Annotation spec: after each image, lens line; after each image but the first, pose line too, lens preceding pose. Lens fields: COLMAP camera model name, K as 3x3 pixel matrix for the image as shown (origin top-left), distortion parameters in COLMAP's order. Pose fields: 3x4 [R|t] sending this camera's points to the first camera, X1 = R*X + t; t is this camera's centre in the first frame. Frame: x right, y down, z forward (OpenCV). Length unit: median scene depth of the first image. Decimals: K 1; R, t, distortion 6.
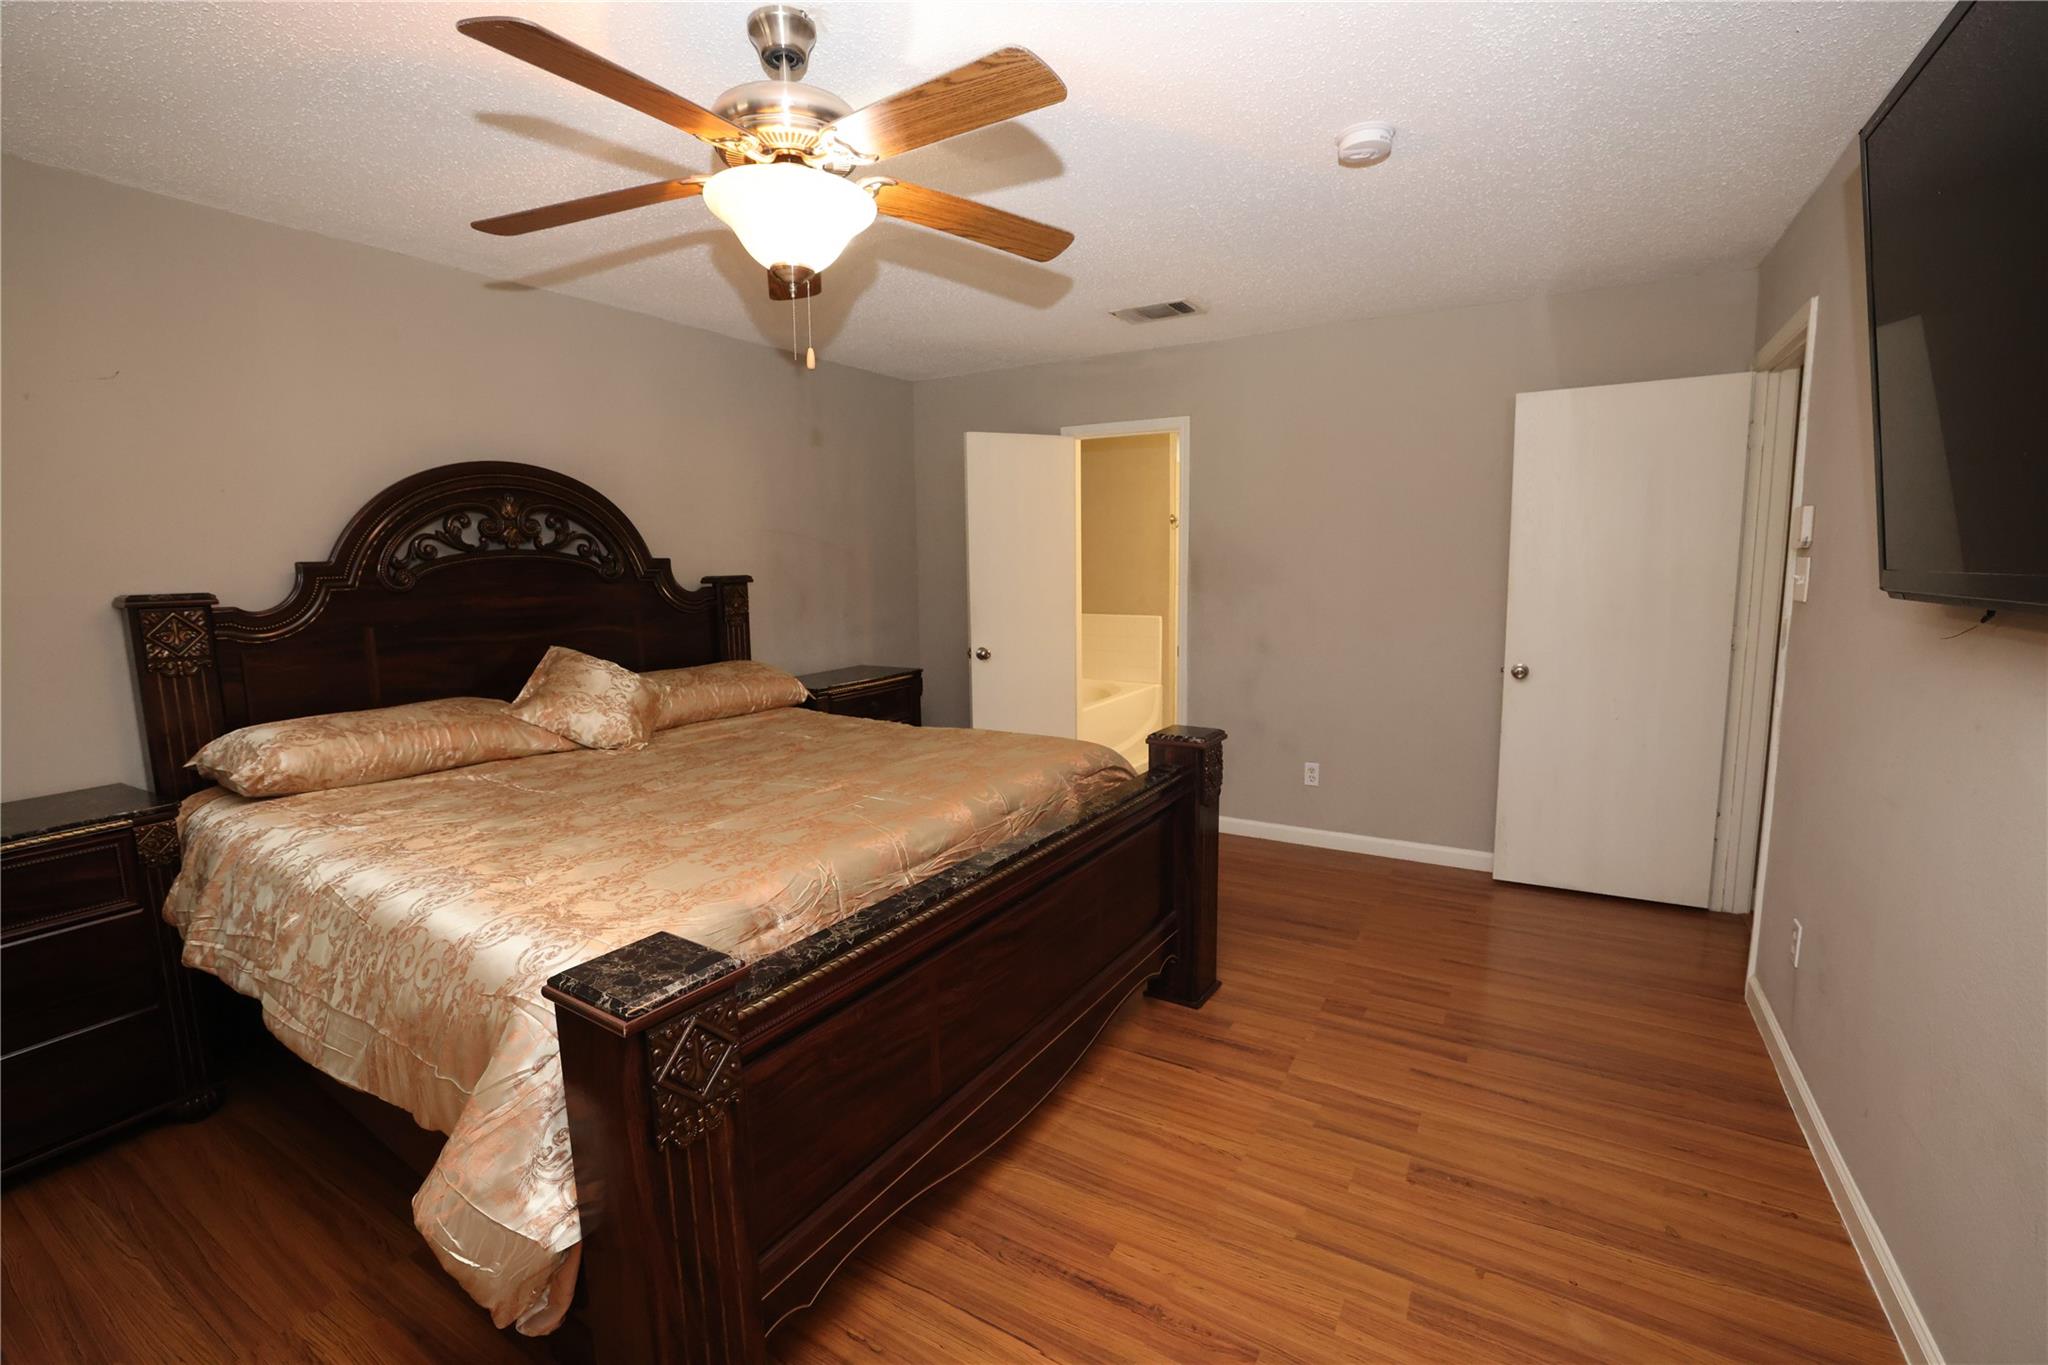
lens RADIAL K [[879.6, 0, 1021.8], [0, 879.6, 689.7], [0, 0, 1]] dist [-0.038333, 0.012913]
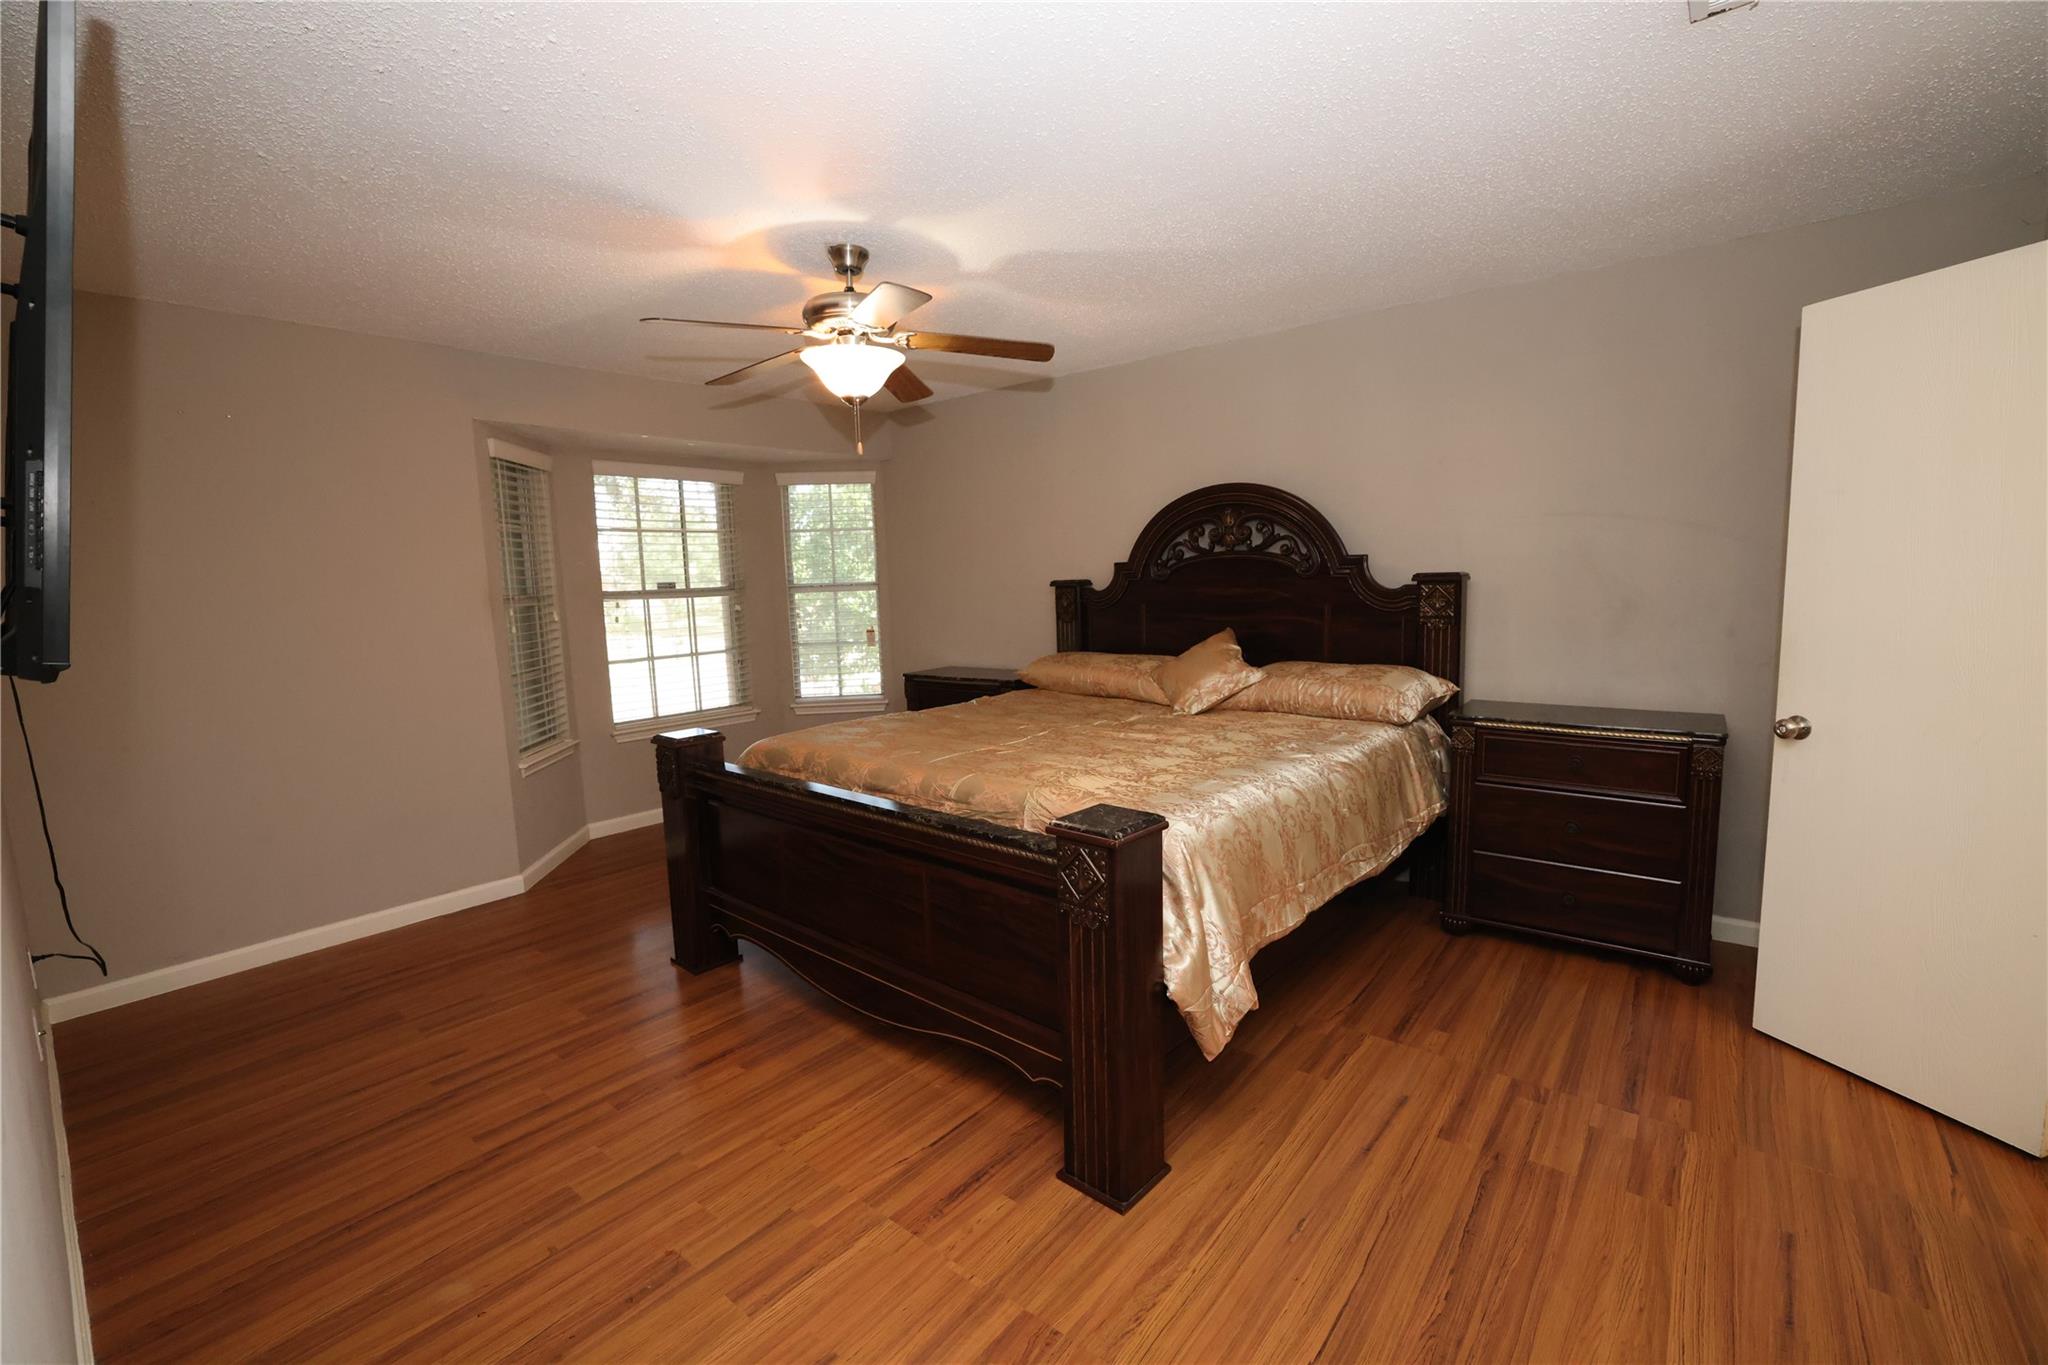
lens RADIAL K [[879.6, 0, 1022.3], [0, 879.6, 680.9], [0, 0, 1]] dist [-0.038333, 0.012913]
pose [[-0.152525, 0.140964, -0.978195, 0.803243], [-0.113113, 0.980782, 0.158974, -0.150060], [0.981805, 0.134894, -0.133649, 0.934609]]
